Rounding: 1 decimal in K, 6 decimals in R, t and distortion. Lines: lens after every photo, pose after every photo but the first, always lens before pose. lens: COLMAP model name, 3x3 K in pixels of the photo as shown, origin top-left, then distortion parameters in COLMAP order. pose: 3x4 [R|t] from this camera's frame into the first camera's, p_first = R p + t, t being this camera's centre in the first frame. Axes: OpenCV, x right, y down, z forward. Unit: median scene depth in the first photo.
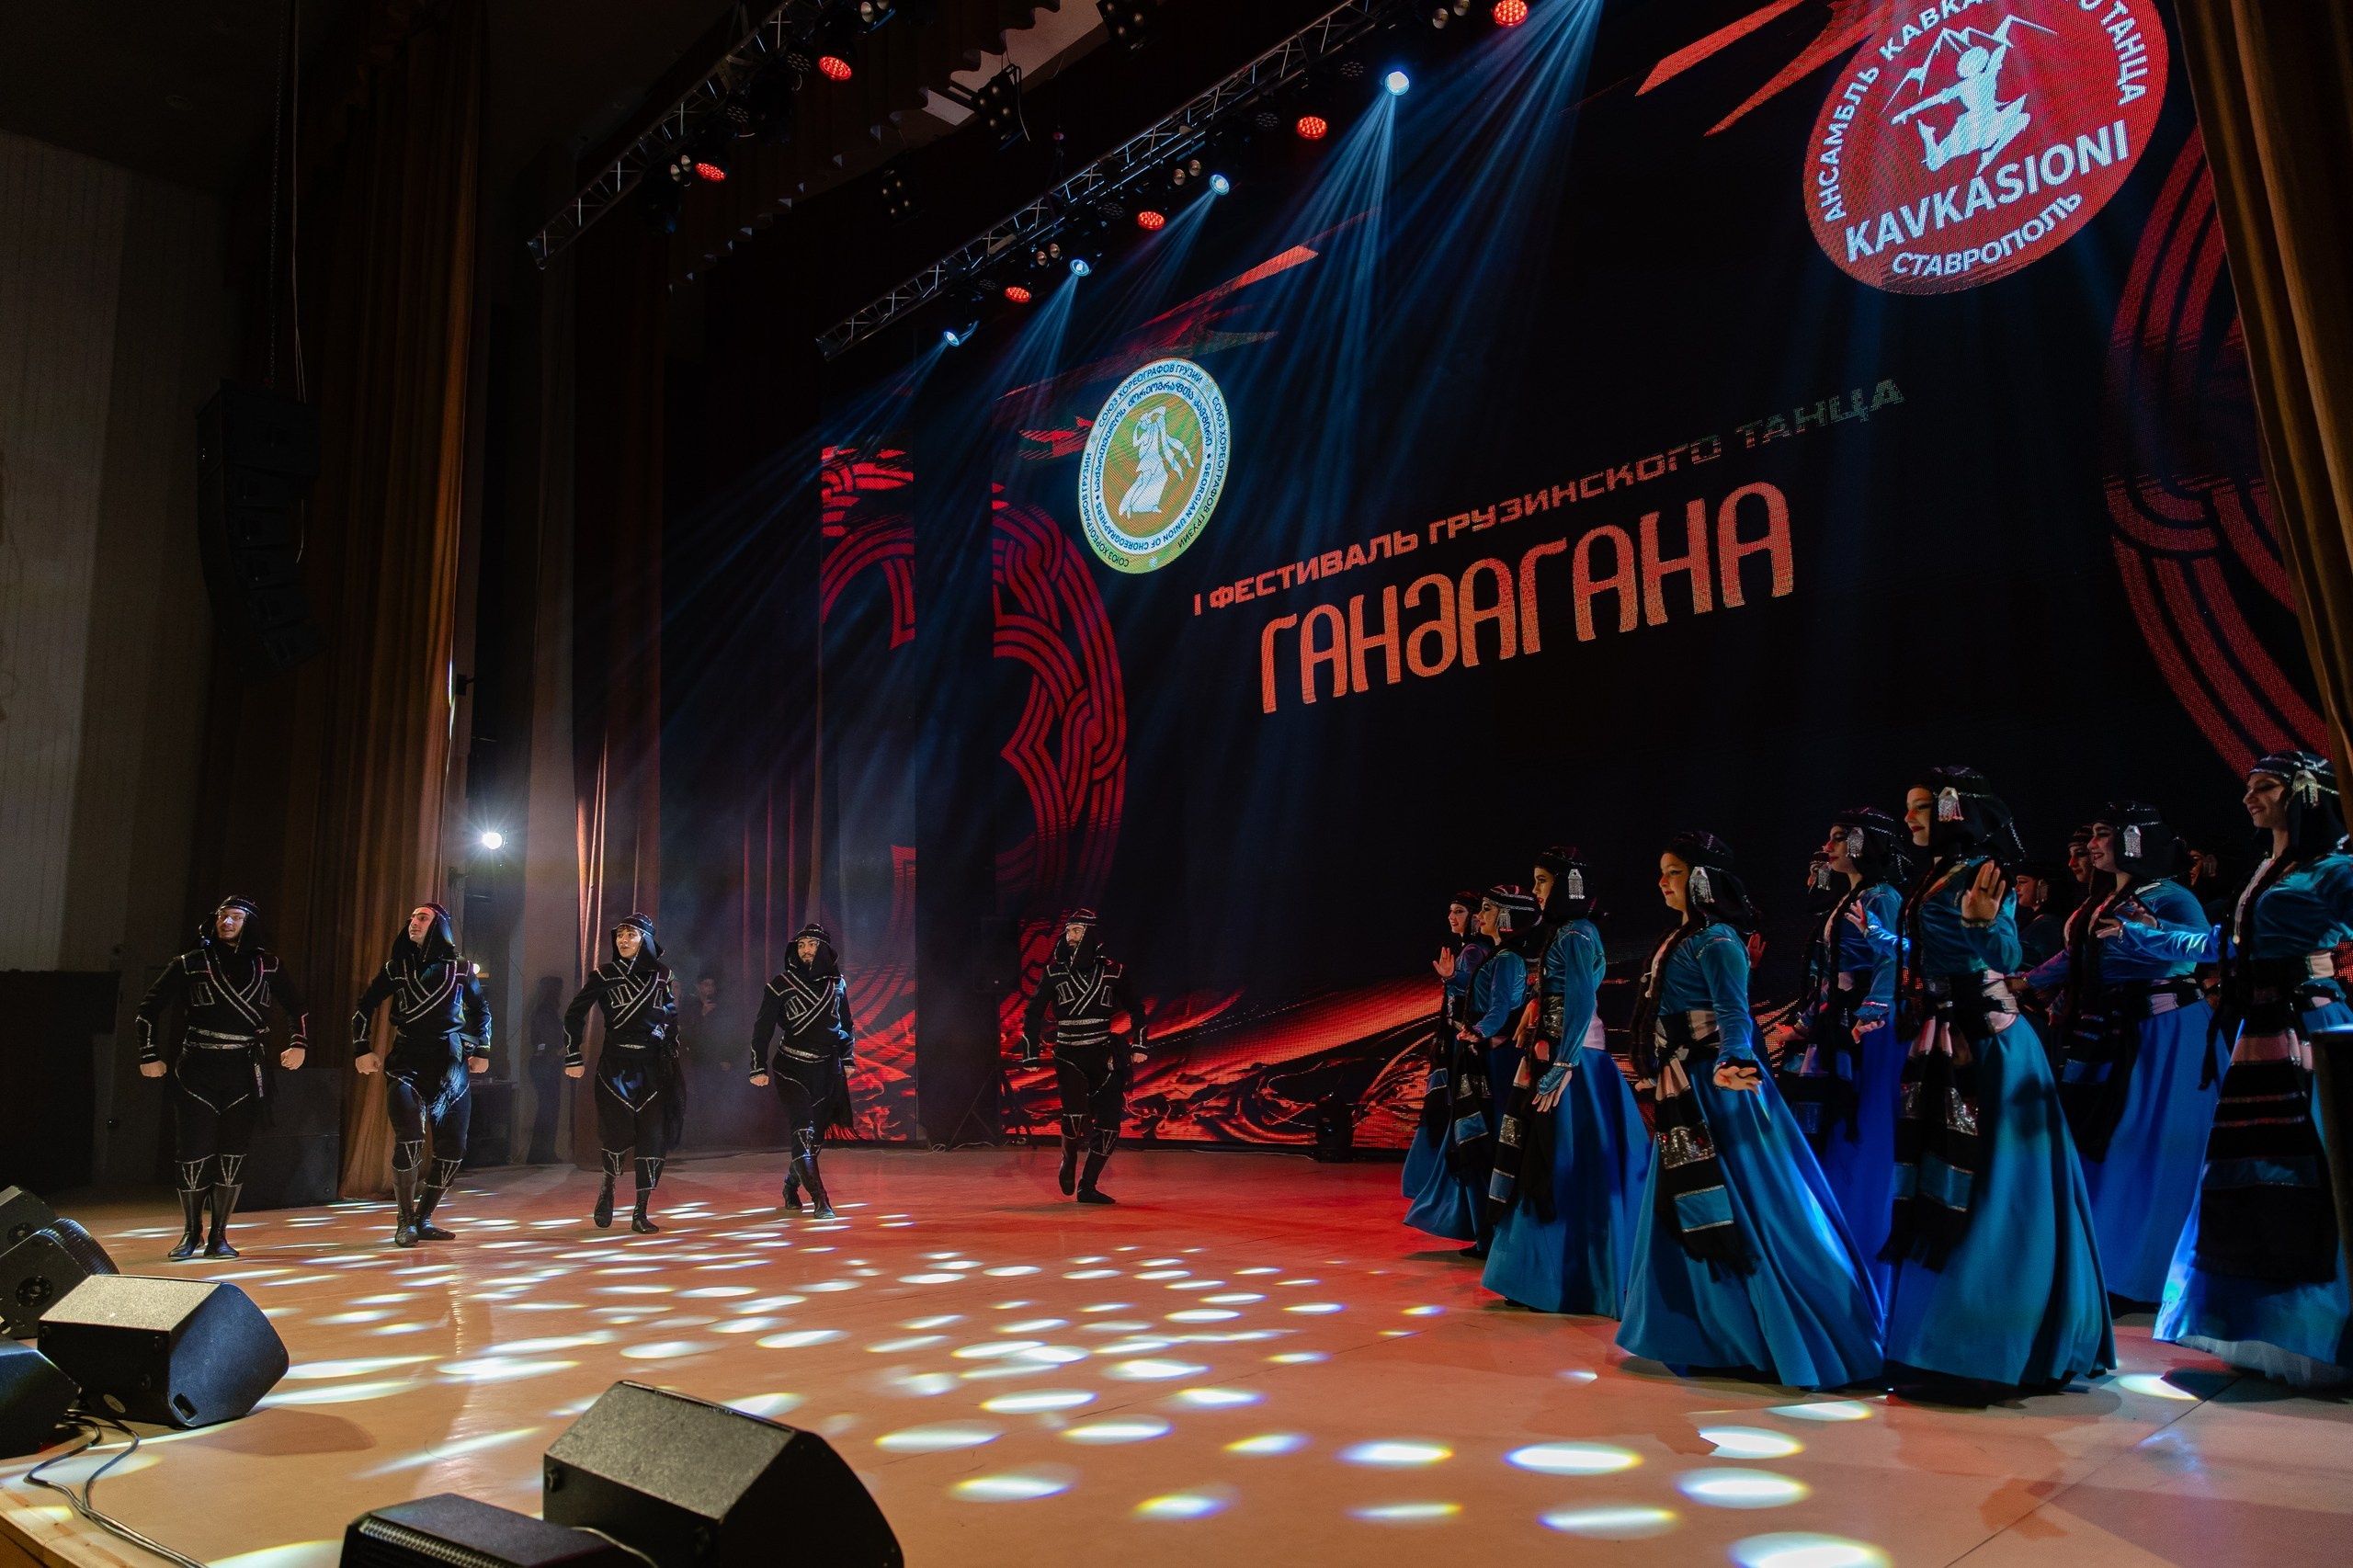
lens RADIAL K [[1566.7, 0, 1179.8], [0, 1566.7, 785.3], [0, 0, 1]] dist [0.013232, 0.002075]
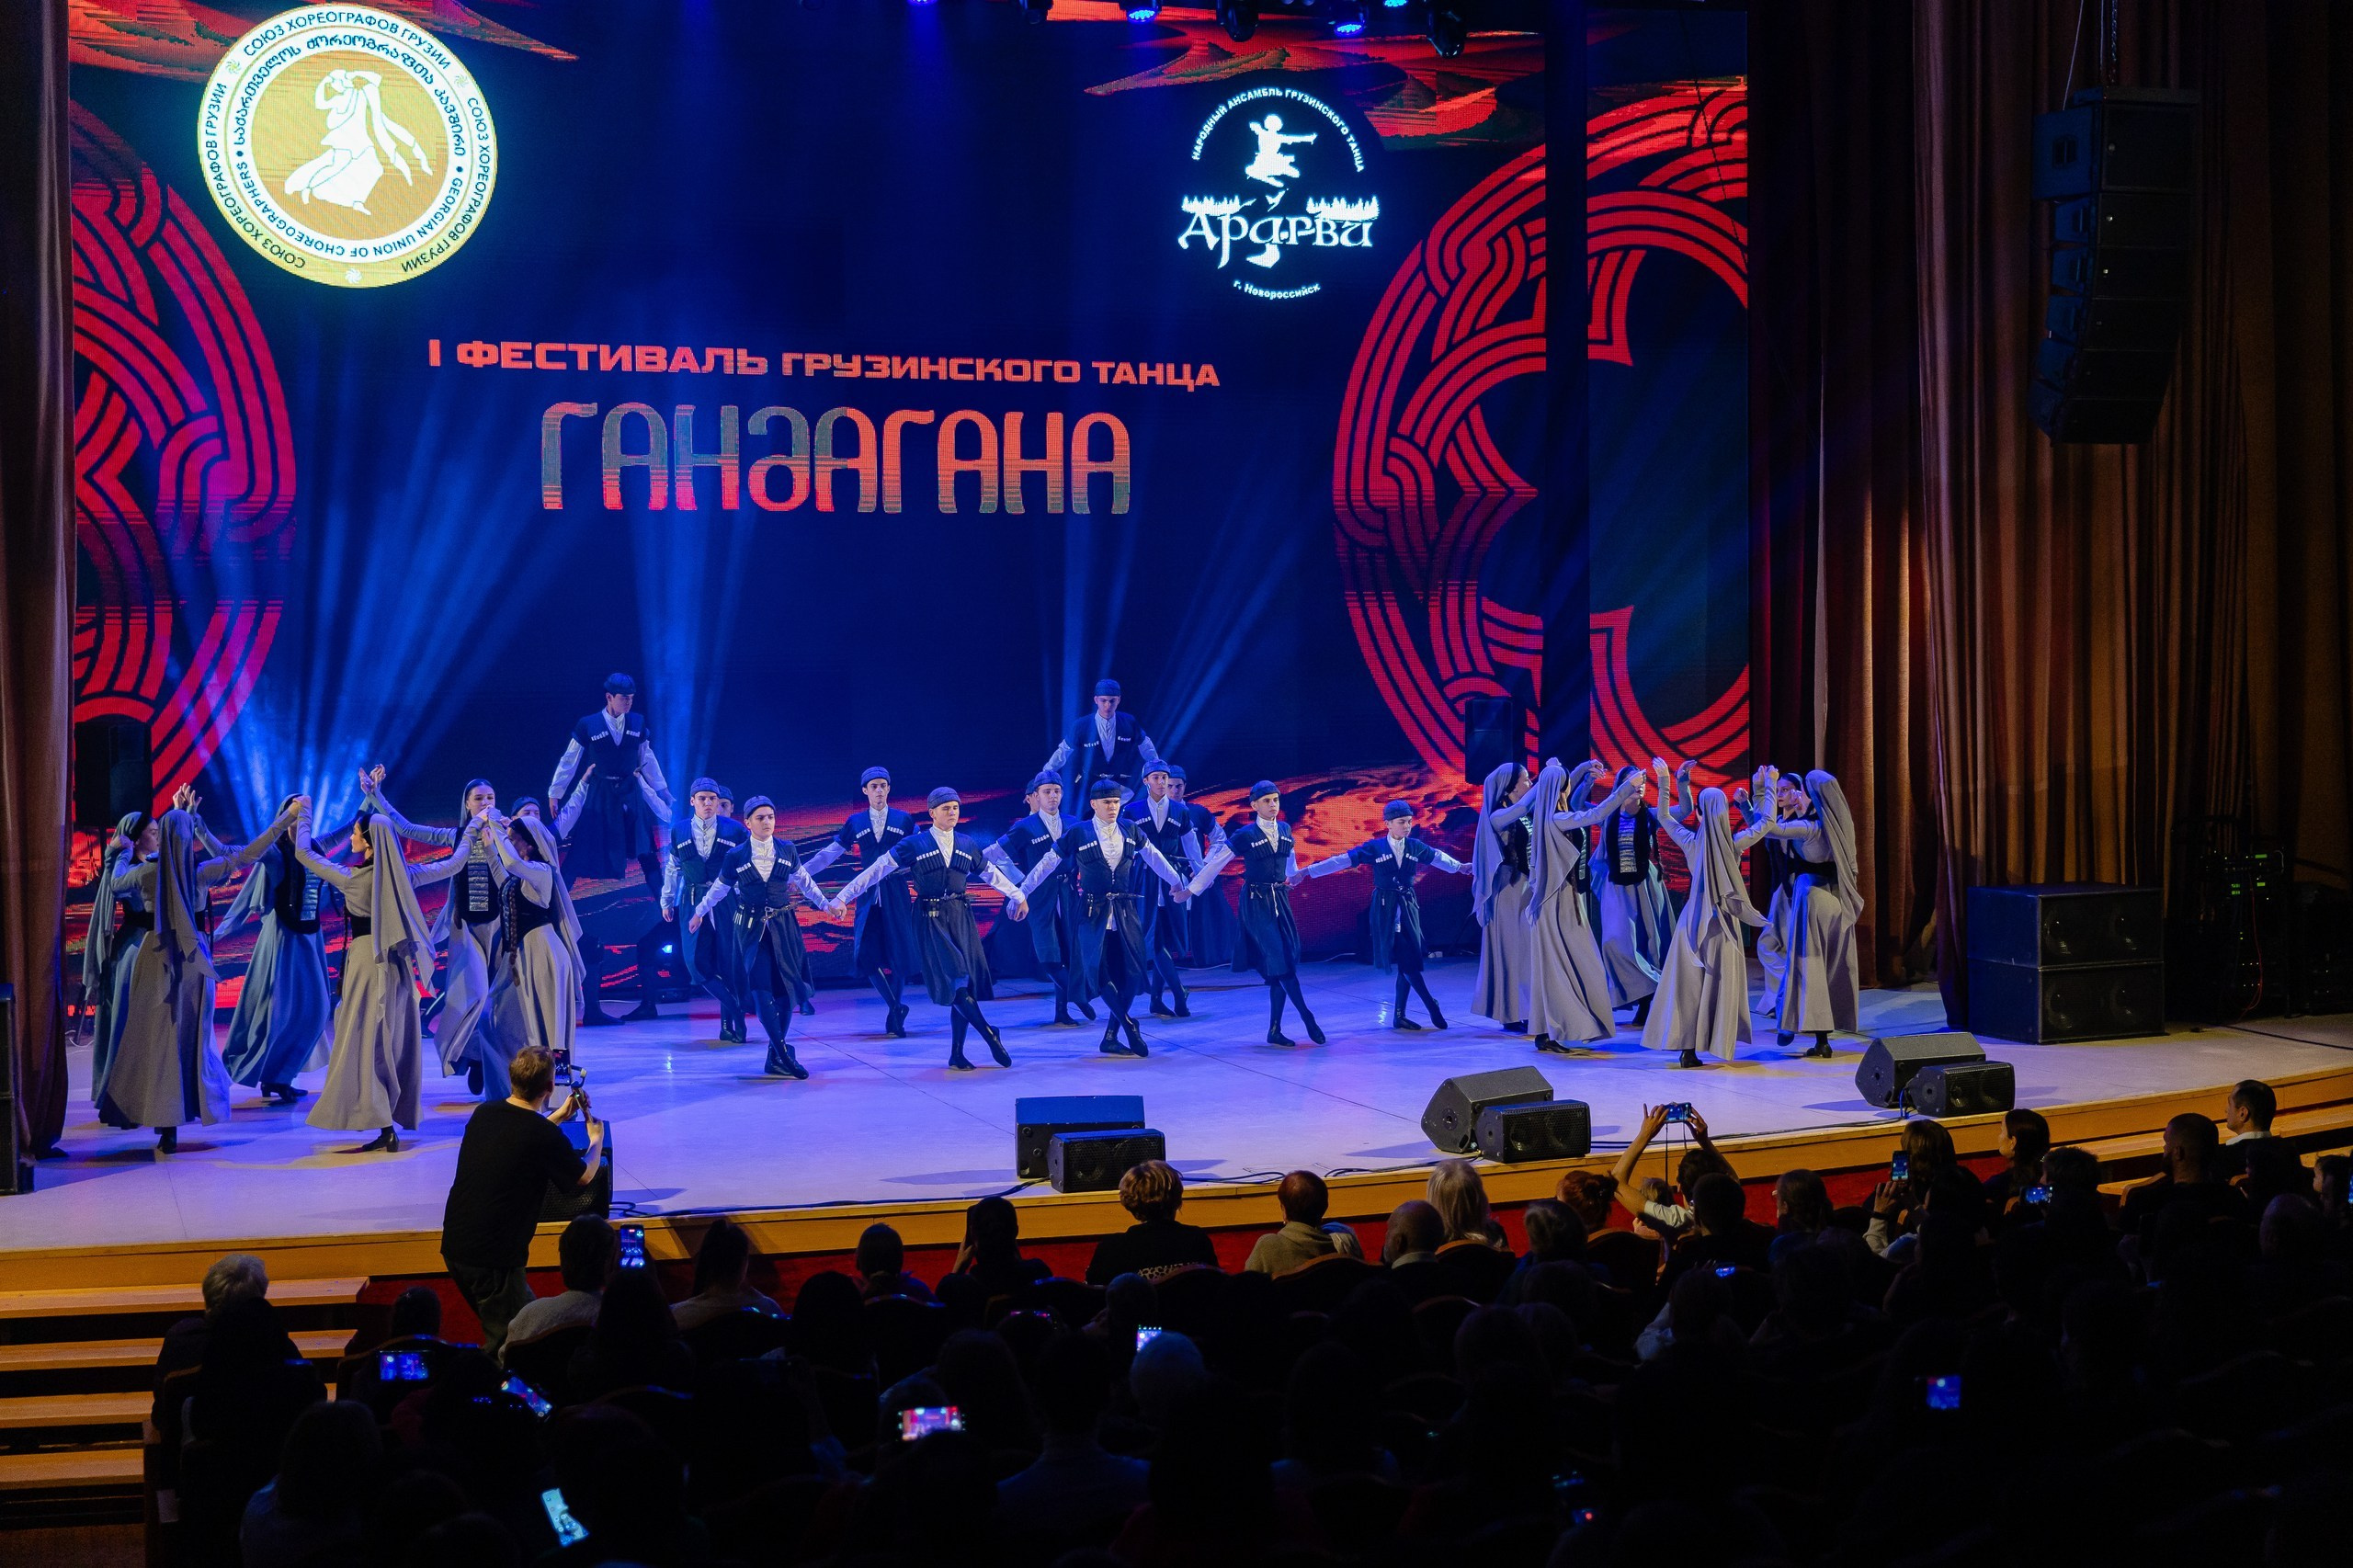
lens RADIAL K [[2902.6, 0, 1172.1], [0, 2902.6, 781.1], [0, 0, 1]] dist [0.017934, -0.007196]
pose [[0.382239, -0.011963, 0.923986, -1.468480], [-0.145808, 0.986609, 0.073093, -0.073676], [-0.912487, -0.162664, 0.375377, 0.059535]]
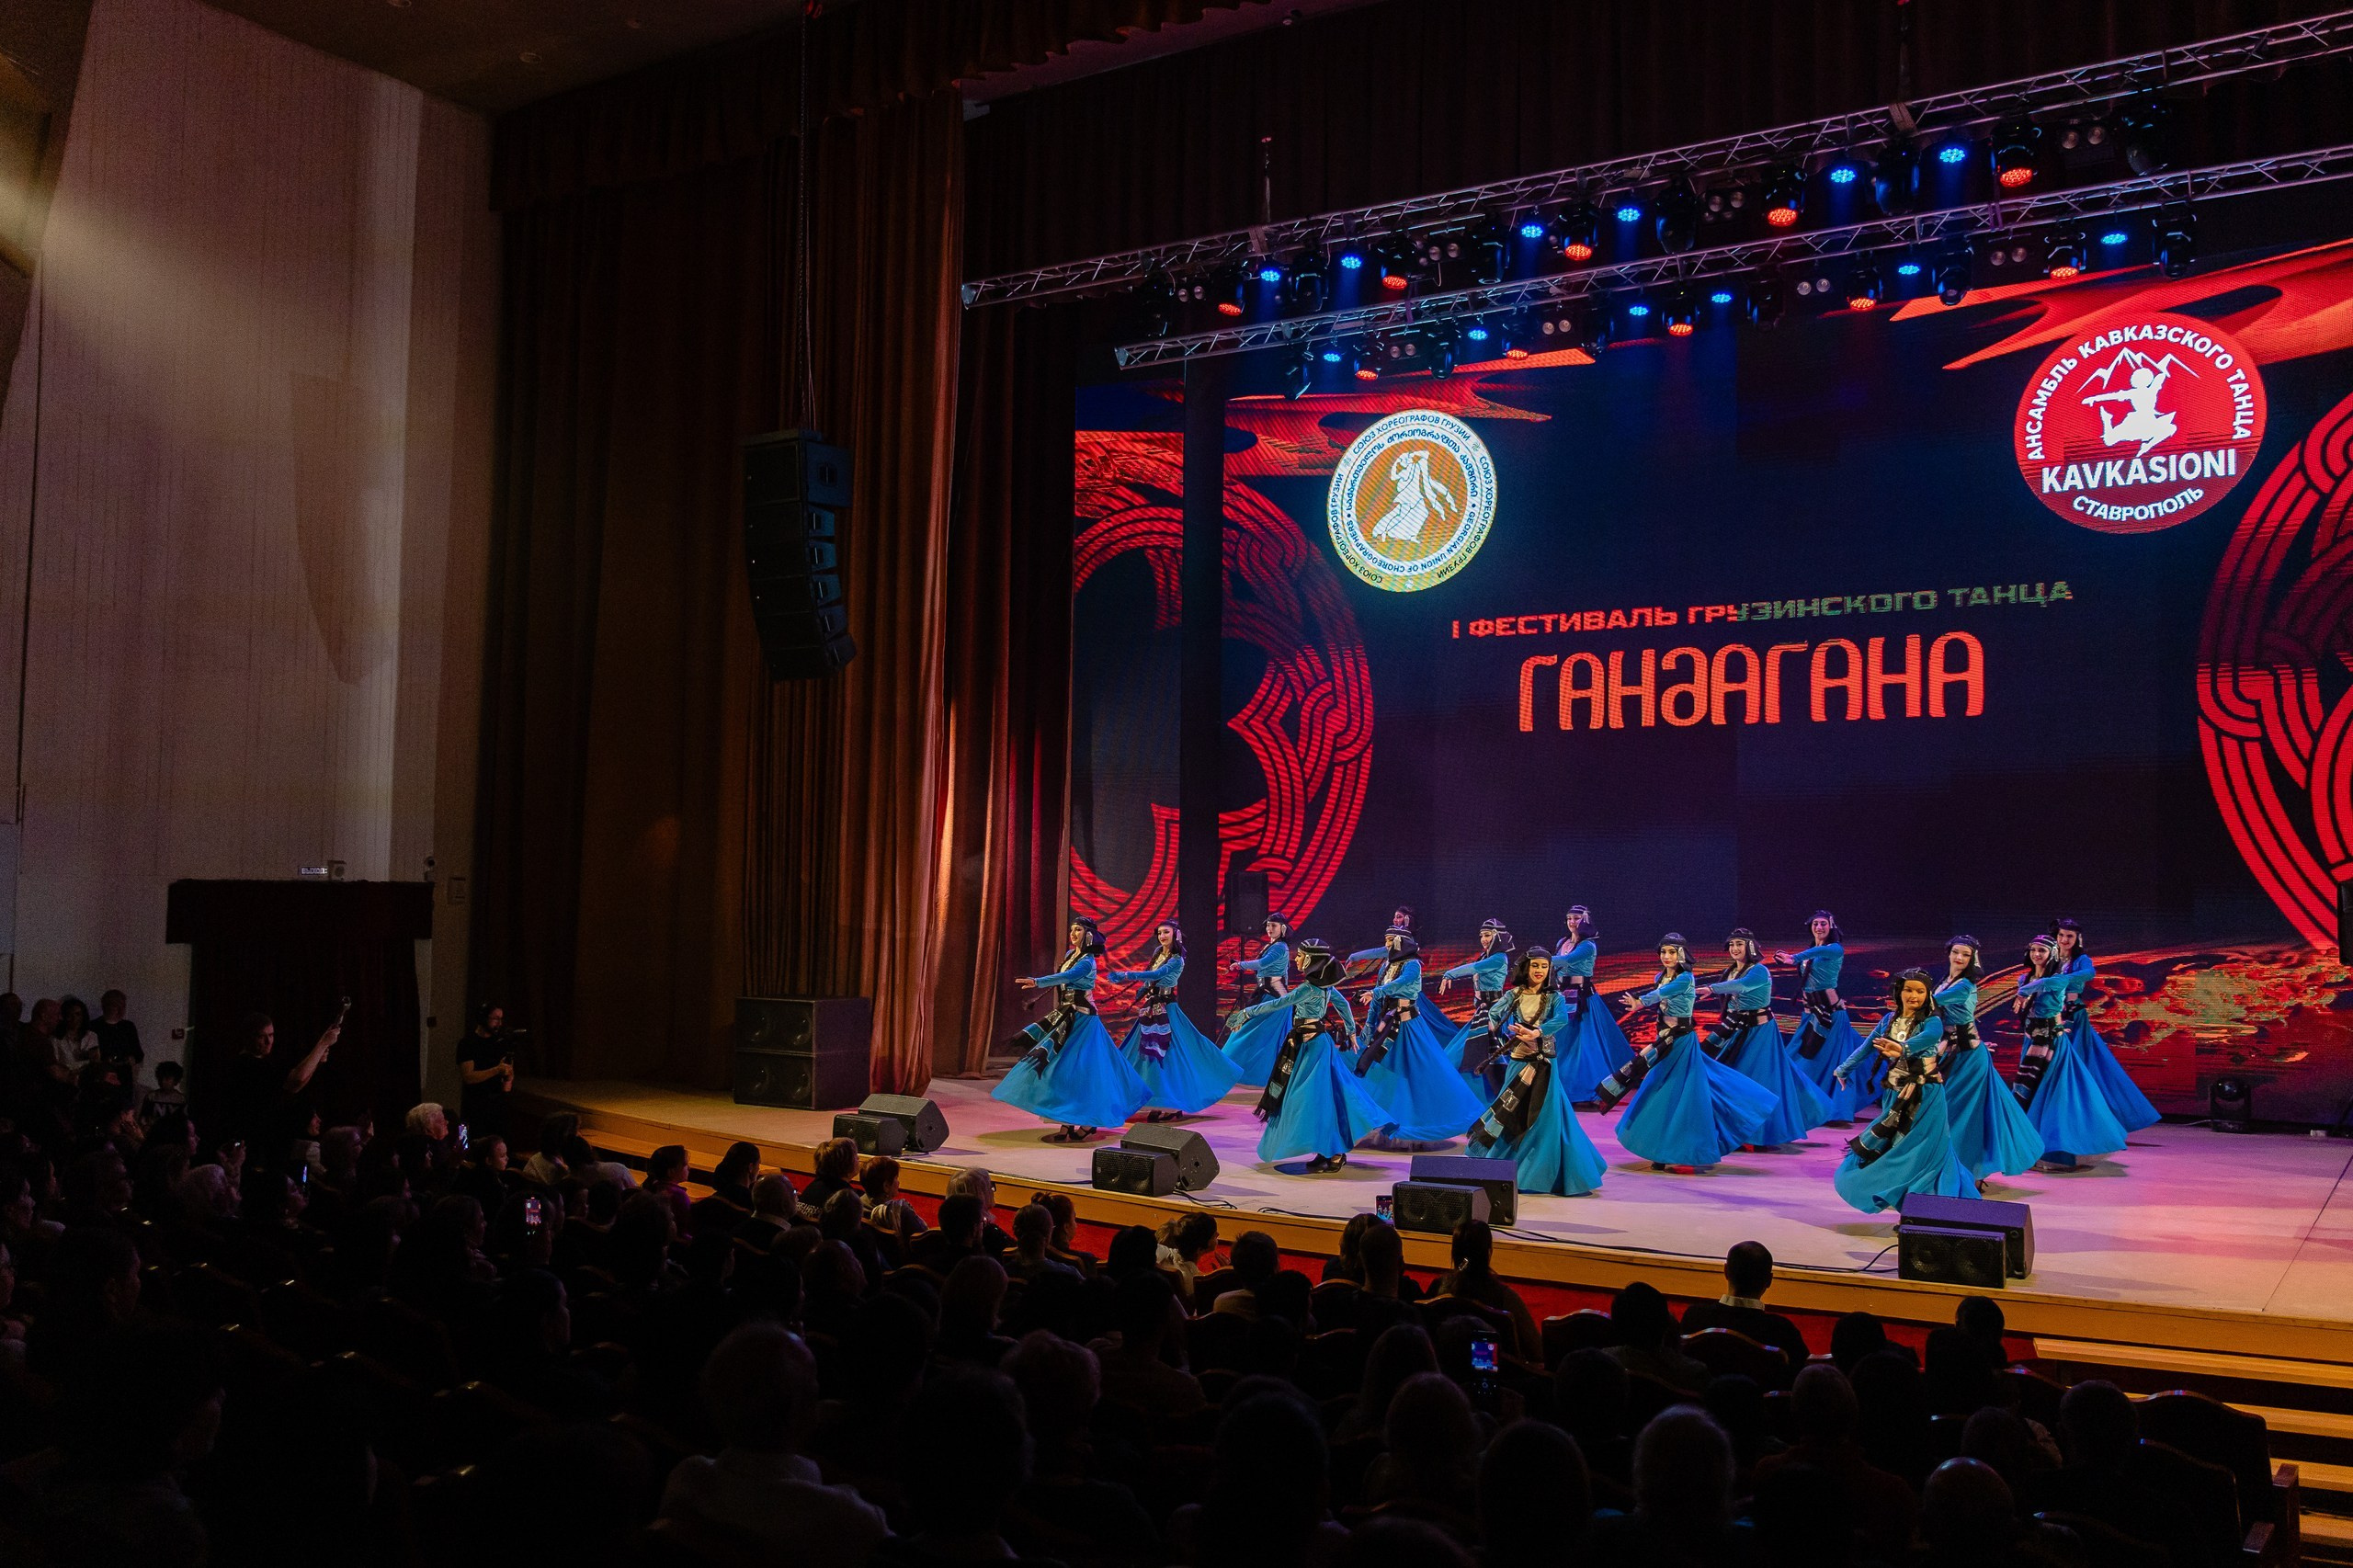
lens RADIAL K [[2020.8, 0, 1179.8], [0, 2020.8, 778.0], [0, 0, 1]] dist [0.005042, 0.008290]
pose [[0.973708, 0.053494, 0.221428, -0.633983], [-0.076156, 0.992550, 0.095102, -0.158719], [-0.214691, -0.109464, 0.970528, -0.566640]]
